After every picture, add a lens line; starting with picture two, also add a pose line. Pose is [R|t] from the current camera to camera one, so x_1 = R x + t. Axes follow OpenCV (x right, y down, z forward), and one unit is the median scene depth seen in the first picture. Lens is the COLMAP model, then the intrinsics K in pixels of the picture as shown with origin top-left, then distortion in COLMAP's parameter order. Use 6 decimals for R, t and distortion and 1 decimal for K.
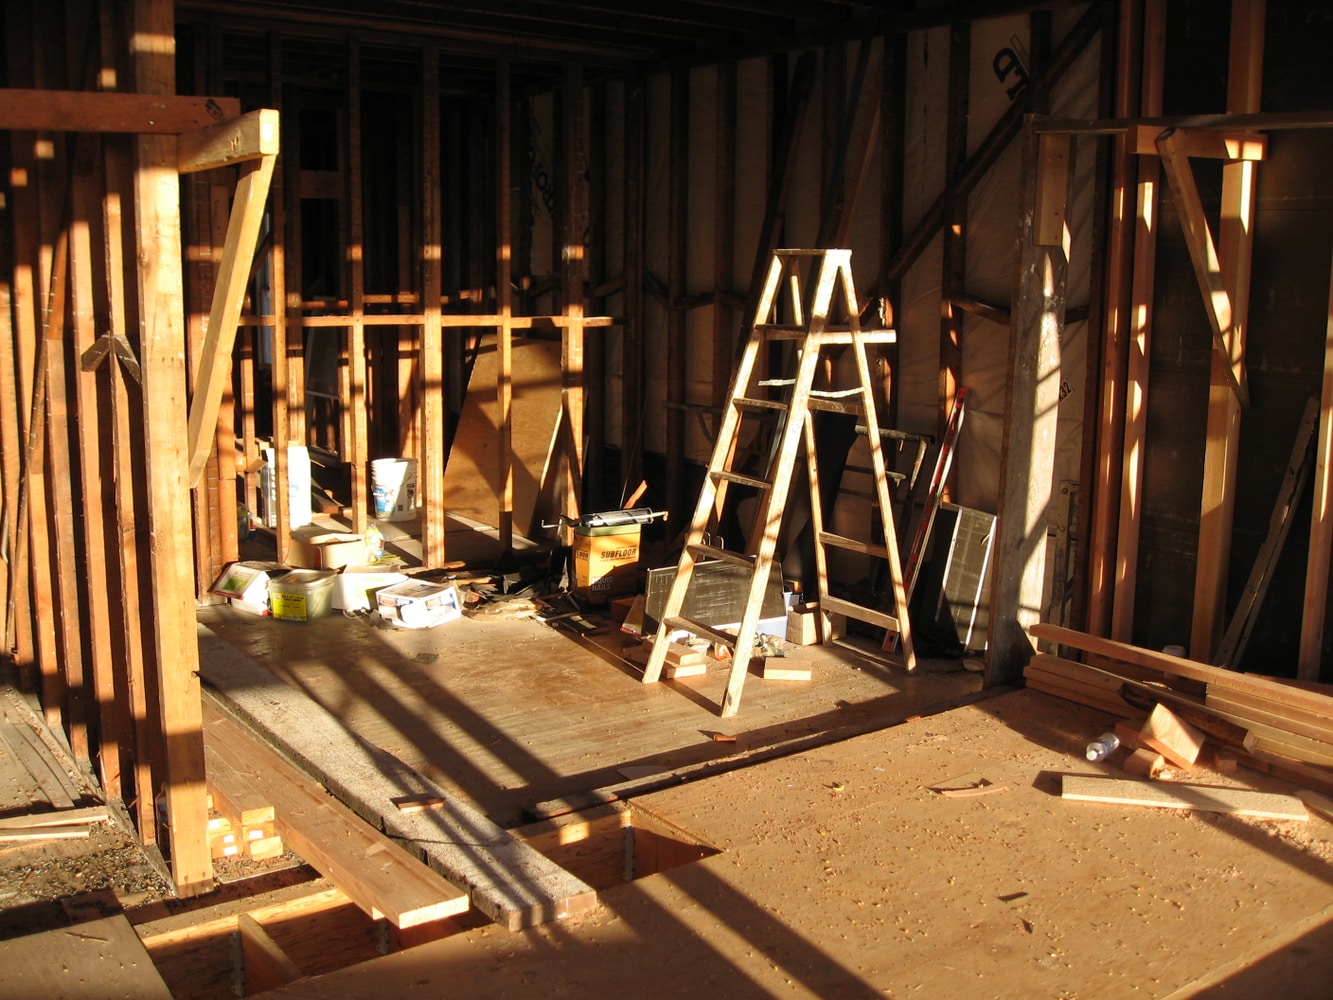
lens RADIAL K [[1389.2, 0, 669.7], [0, 1389.2, 515.2], [0, 0, 1]] dist [-0.166678, 0.150012]
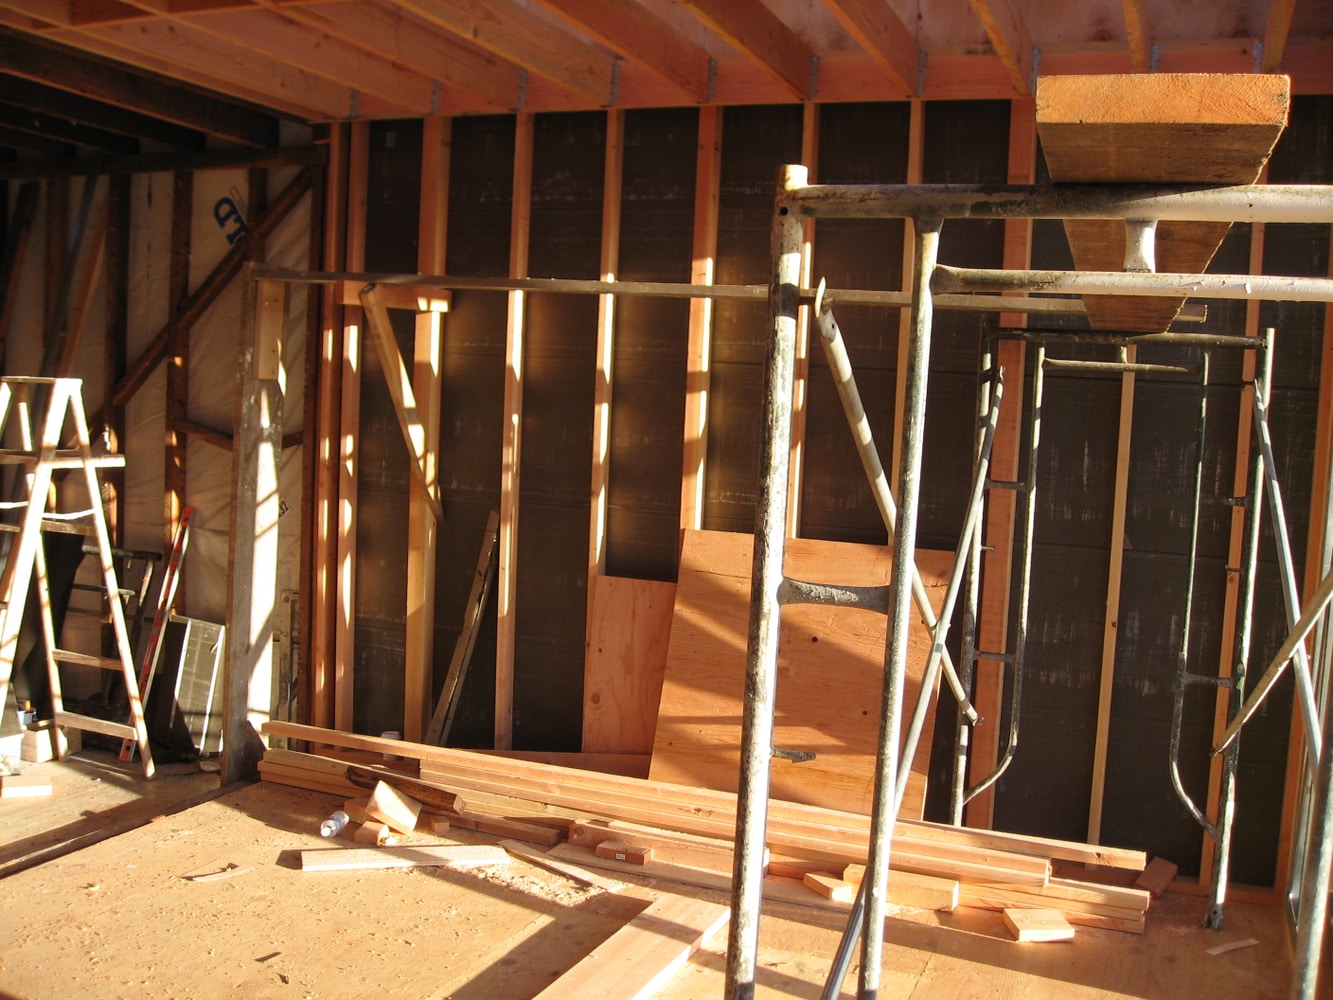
lens RADIAL K [[1389.2, 0, 669.7], [0, 1389.2, 515.2], [0, 0, 1]] dist [-0.166678, 0.150012]
pose [[0.846436, -0.013786, 0.532311, -0.040170], [0.057341, 0.996212, -0.065378, 0.004981], [-0.529393, 0.085862, 0.844020, -0.107792]]
